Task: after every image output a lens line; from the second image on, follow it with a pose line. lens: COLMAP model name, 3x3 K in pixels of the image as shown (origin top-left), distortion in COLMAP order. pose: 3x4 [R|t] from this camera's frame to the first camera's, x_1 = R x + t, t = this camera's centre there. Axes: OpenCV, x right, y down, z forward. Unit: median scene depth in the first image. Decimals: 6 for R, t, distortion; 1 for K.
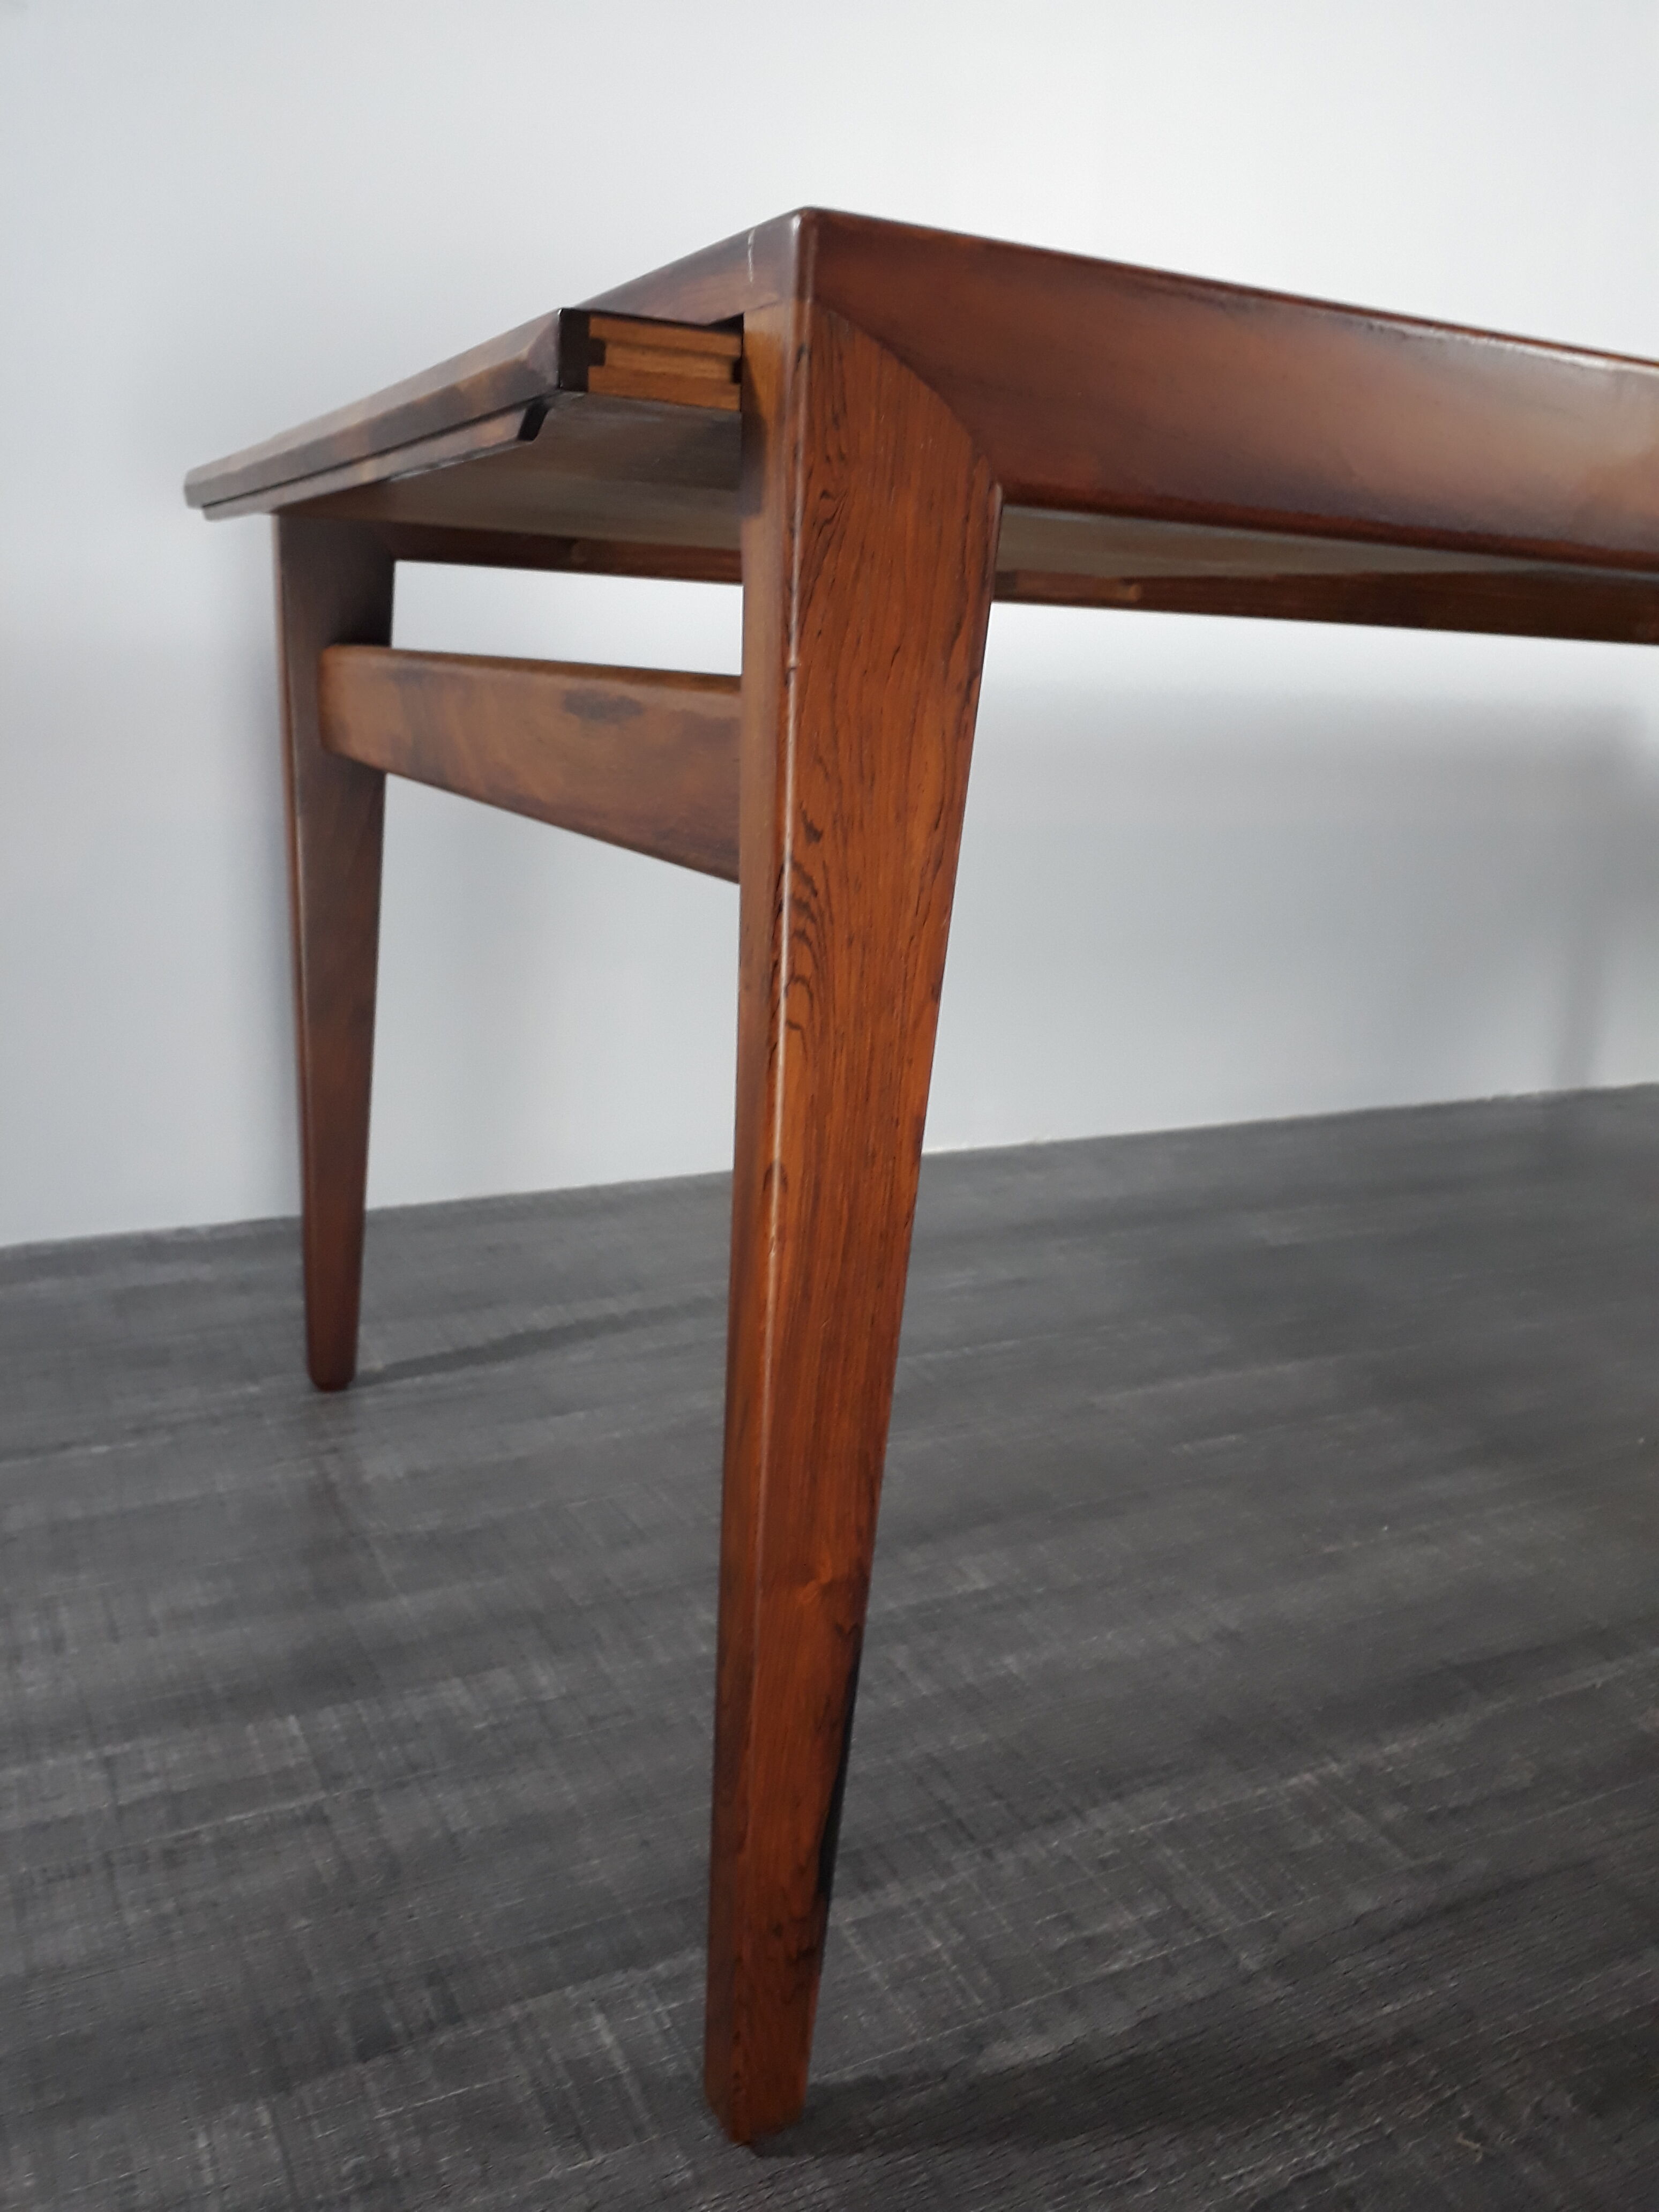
lens RADIAL K [[1713.3, 0, 829.5], [0, 1713.3, 1106.0], [0, 0, 1]] dist [-0.008477, -0.002697]
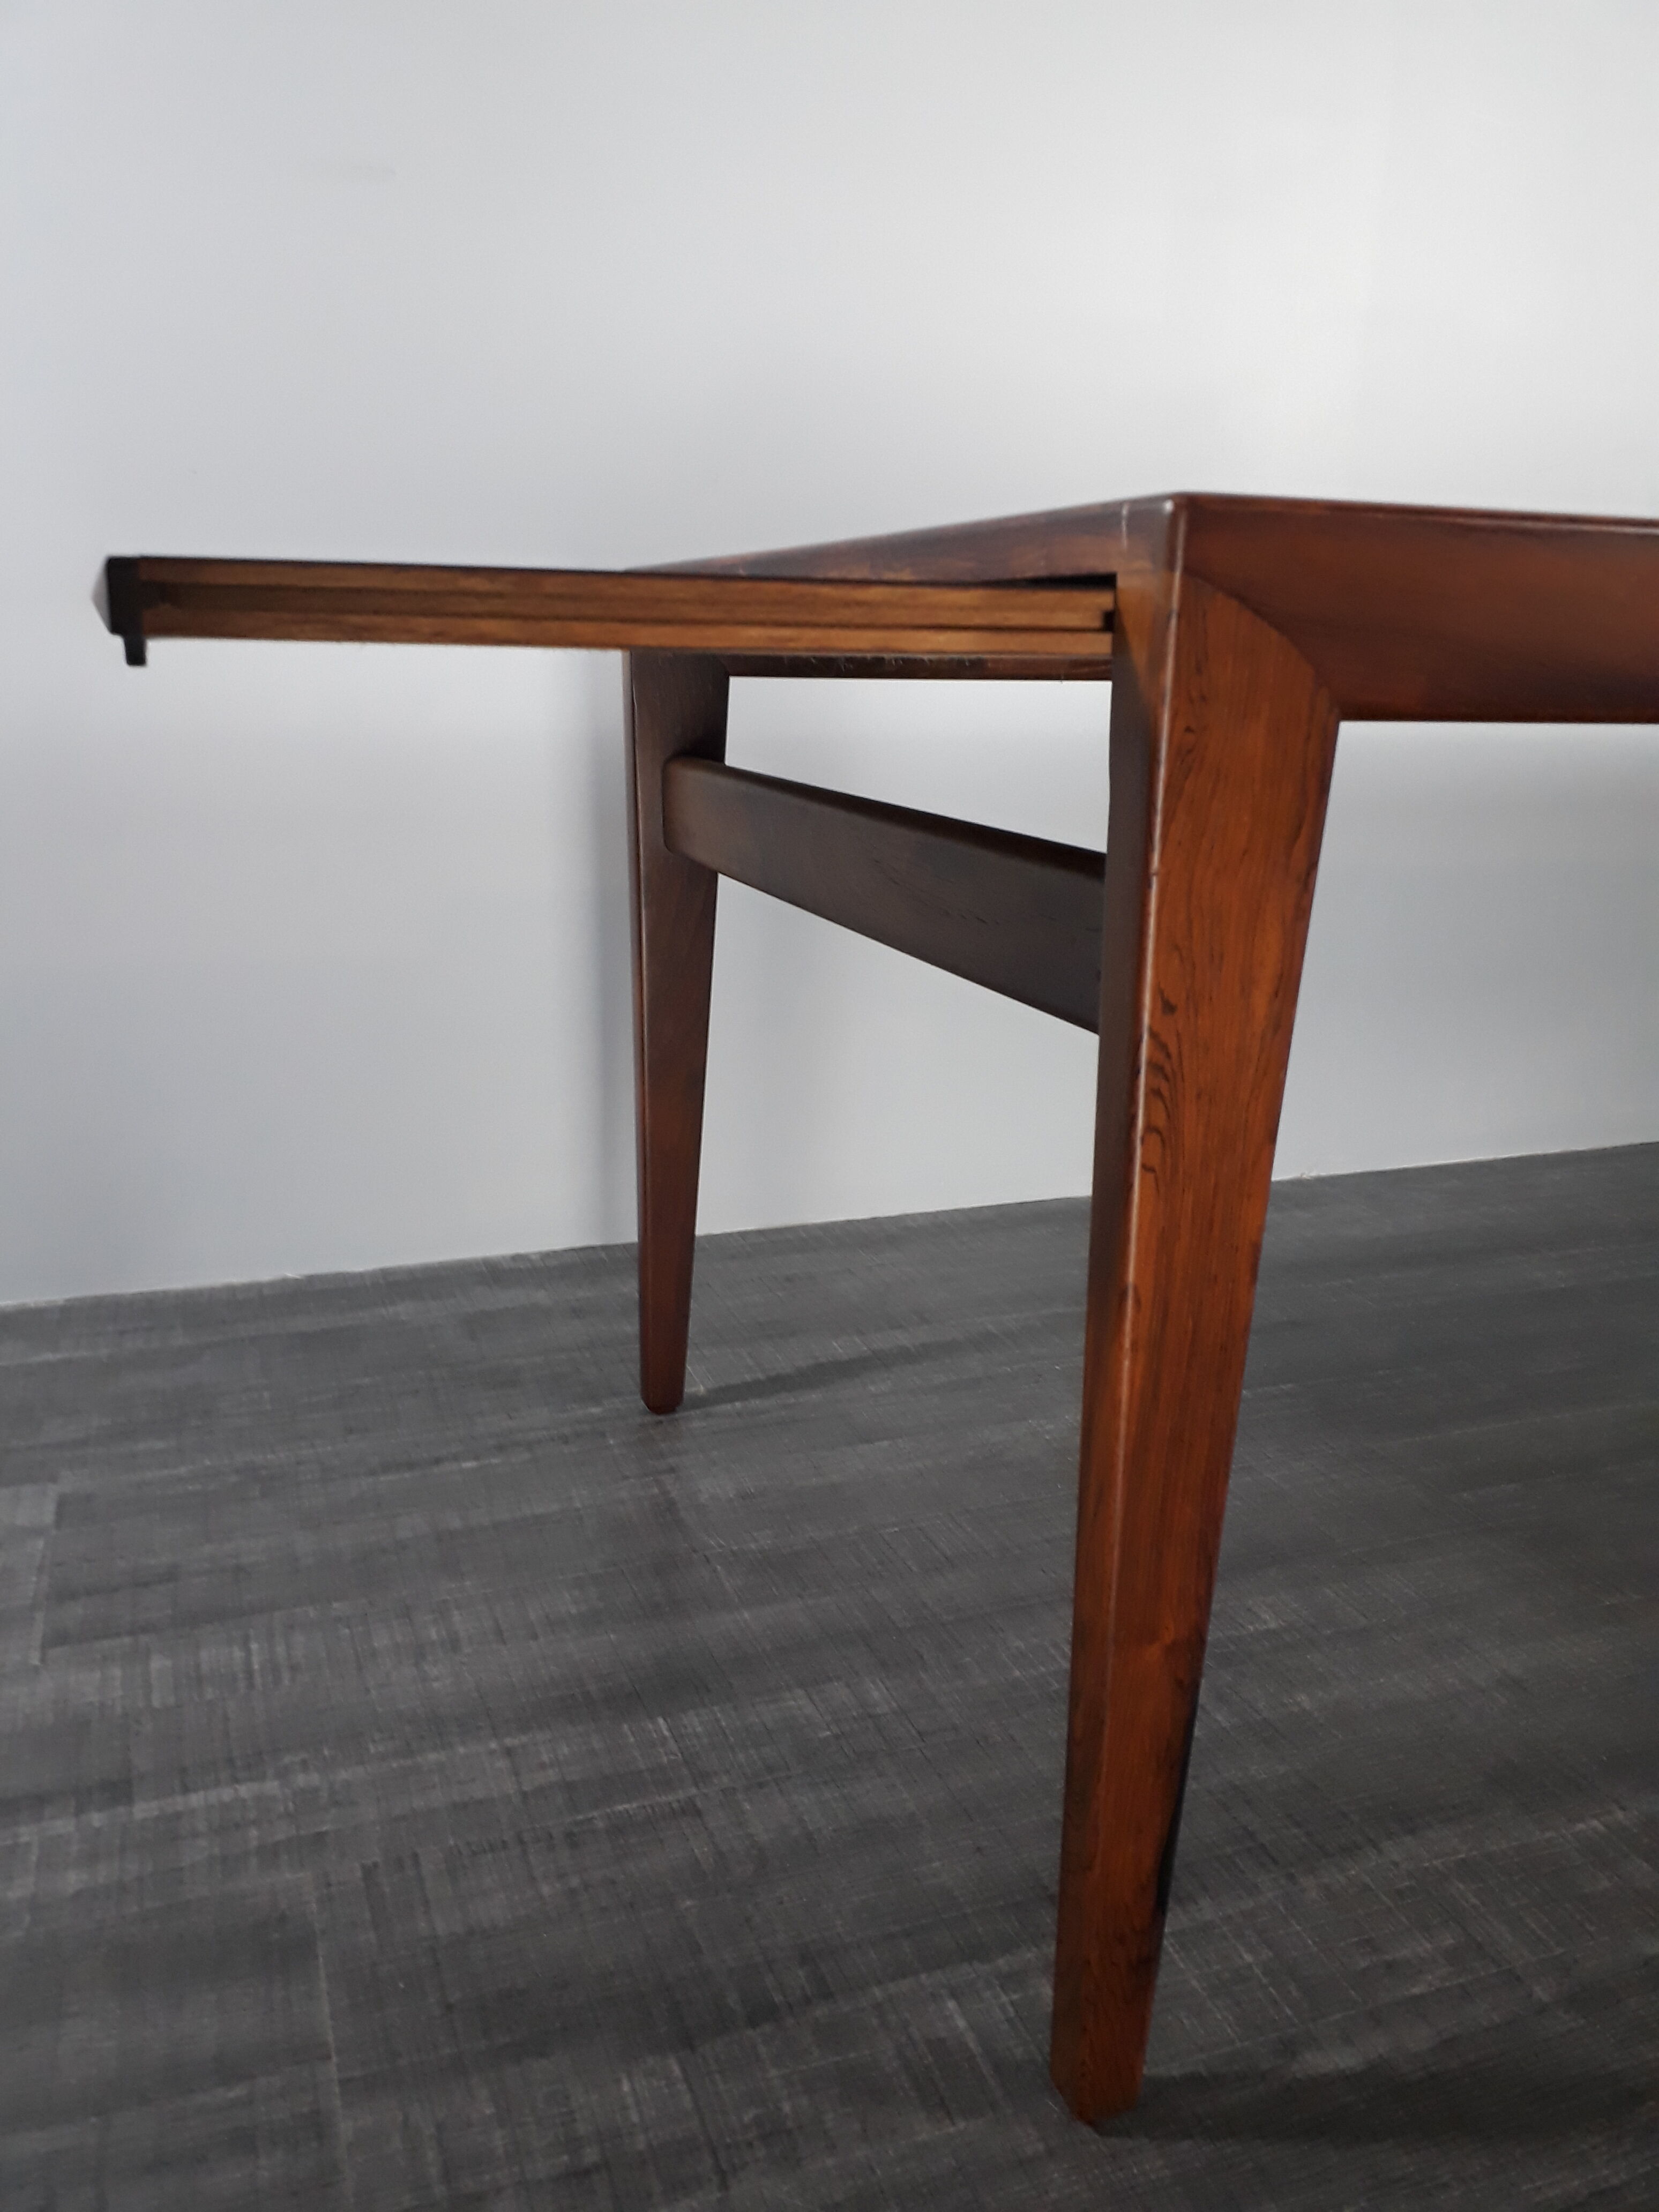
lens RADIAL K [[1707.0, 0, 829.5], [0, 1707.0, 1106.0], [0, 0, 1]] dist [0.006990, -0.015031]
pose [[0.991407, 0.002625, -0.130790, -0.064842], [-0.001019, 0.999923, 0.012344, -0.080131], [0.130812, -0.012105, 0.991333, -0.135940]]
